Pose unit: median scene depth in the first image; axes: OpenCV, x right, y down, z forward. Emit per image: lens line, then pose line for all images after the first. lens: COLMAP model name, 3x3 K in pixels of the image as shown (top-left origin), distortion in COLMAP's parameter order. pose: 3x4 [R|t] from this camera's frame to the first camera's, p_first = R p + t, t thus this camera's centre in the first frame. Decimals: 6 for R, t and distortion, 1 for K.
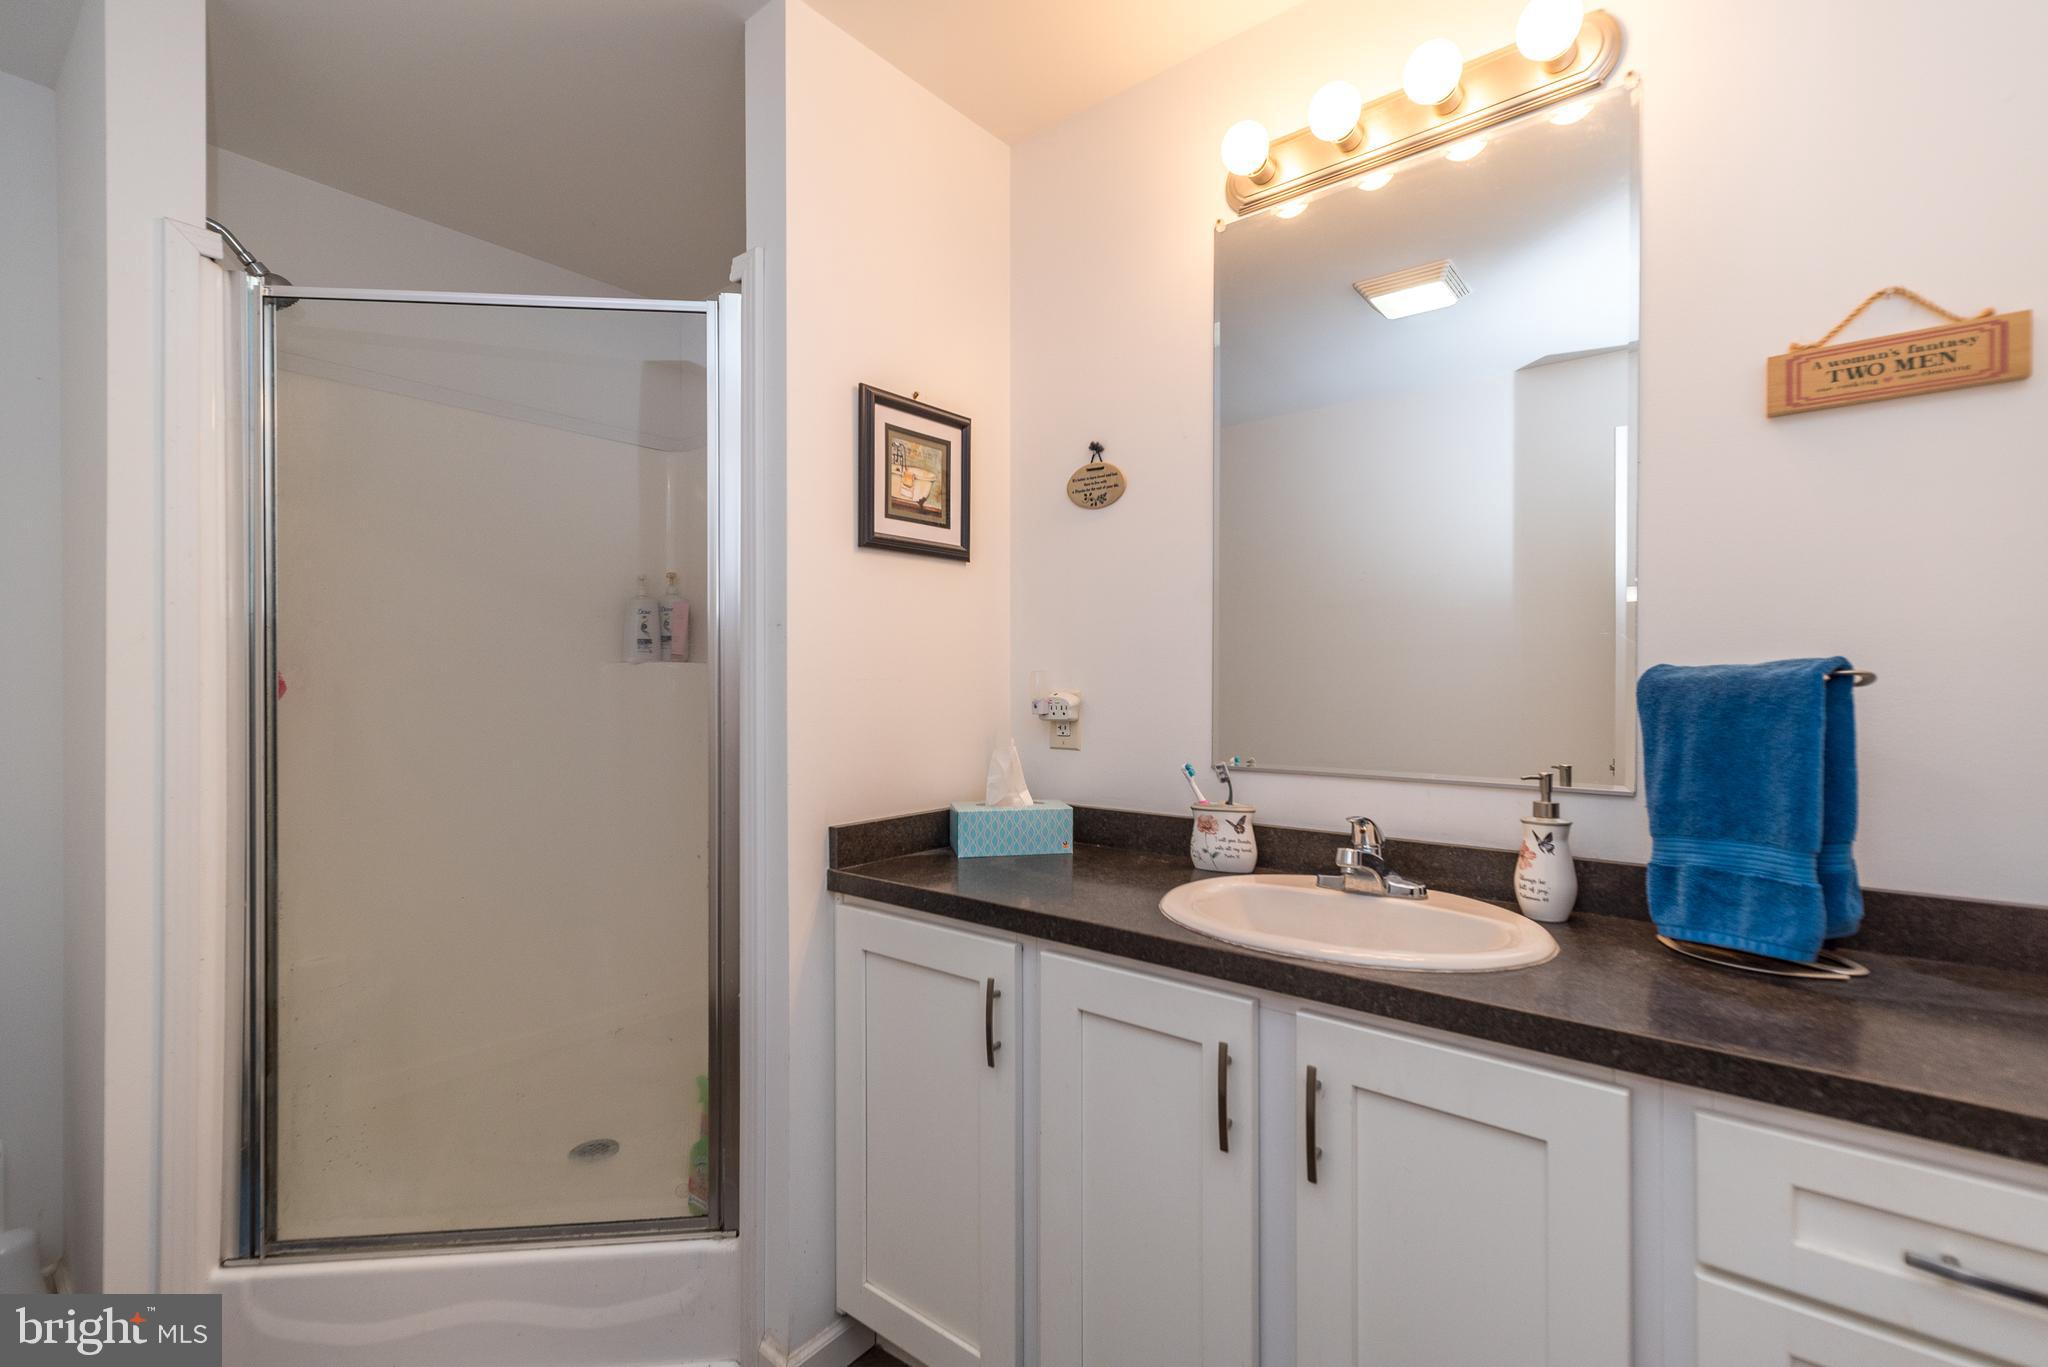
lens RADIAL K [[902.1, 0, 1027.0], [0, 902.1, 682.6], [0, 0, 1]] dist [0.005035, 0.000065]
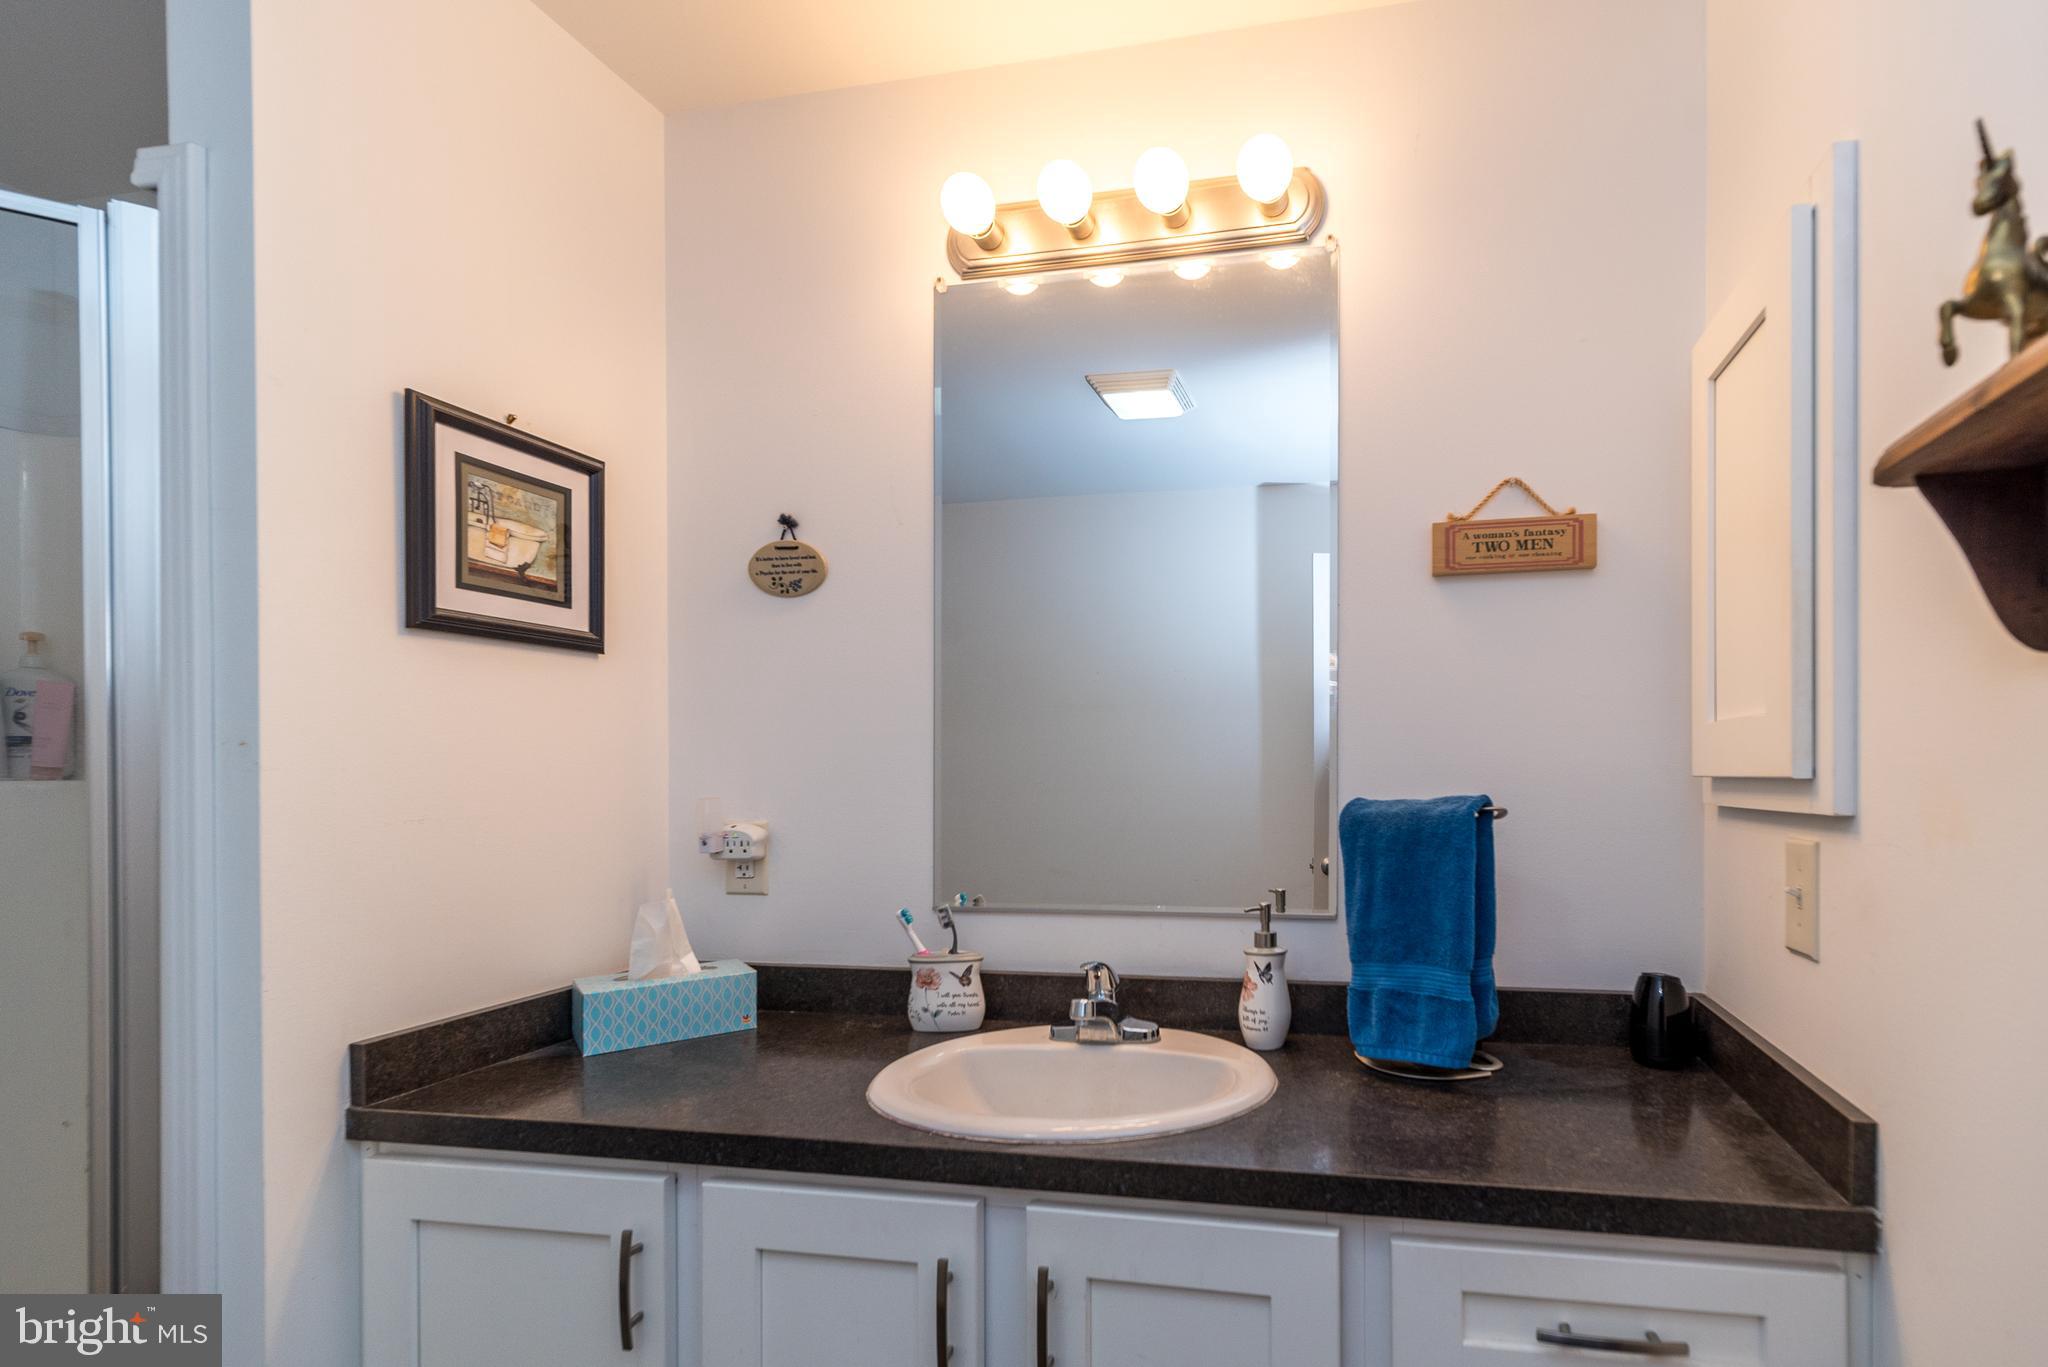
lens RADIAL K [[902.1, 0, 1223.9], [0, 902.1, 750.6], [0, 0, 1]] dist [0.005035, 0.000065]
pose [[0.880448, -0.008804, 0.474061, 0.042521], [0.001336, 0.999870, 0.016088, -0.080089], [-0.474141, -0.013531, 0.880345, 0.107828]]
